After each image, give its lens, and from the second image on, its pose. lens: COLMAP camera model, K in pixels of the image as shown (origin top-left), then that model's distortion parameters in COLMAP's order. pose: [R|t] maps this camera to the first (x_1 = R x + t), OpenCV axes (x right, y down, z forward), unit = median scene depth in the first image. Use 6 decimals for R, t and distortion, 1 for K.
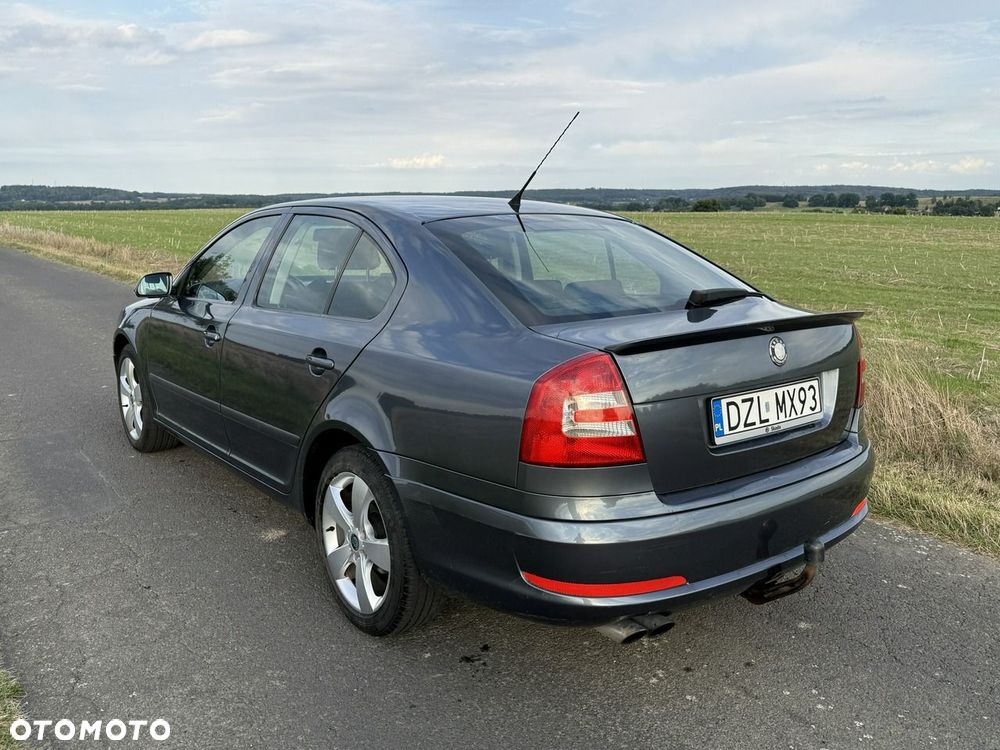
lens RADIAL K [[852.0, 0, 503.0], [0, 852.0, 359.3], [0, 0, 1]] dist [0.040502, -0.042612]
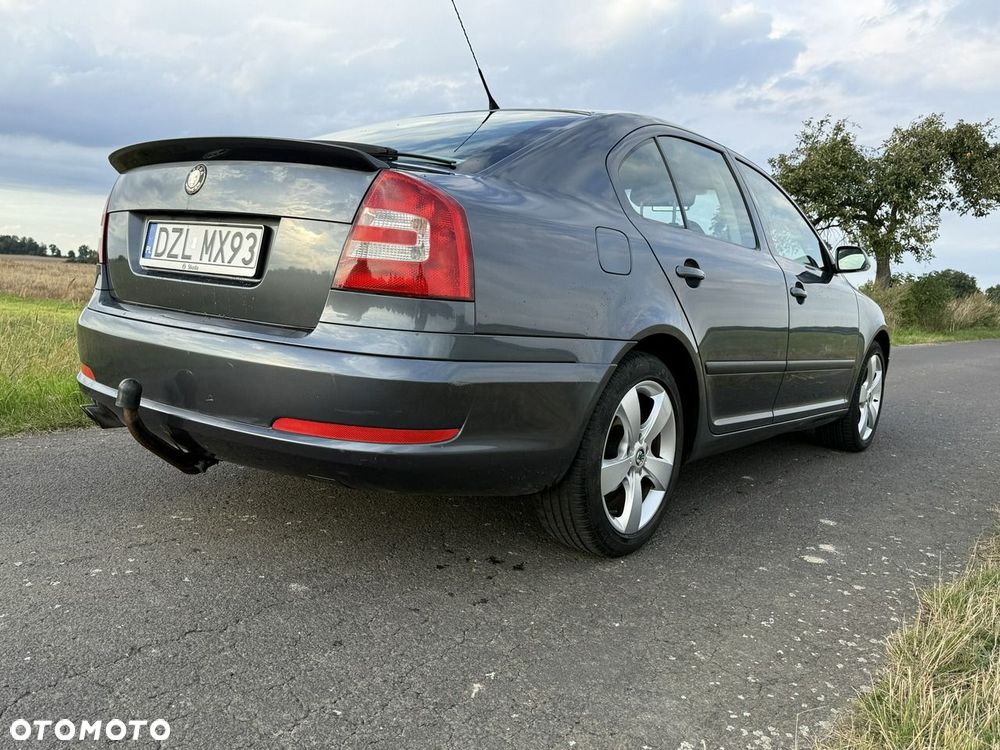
lens RADIAL K [[833.6, 0, 496.2], [0, 833.6, 370.6], [0, 0, 1]] dist [0.074331, -0.097900]
pose [[0.261670, 0.126174, -0.956875, 1.250574], [-0.249508, 0.966560, 0.059220, 0.053361], [0.932349, 0.223252, 0.284401, 1.069173]]
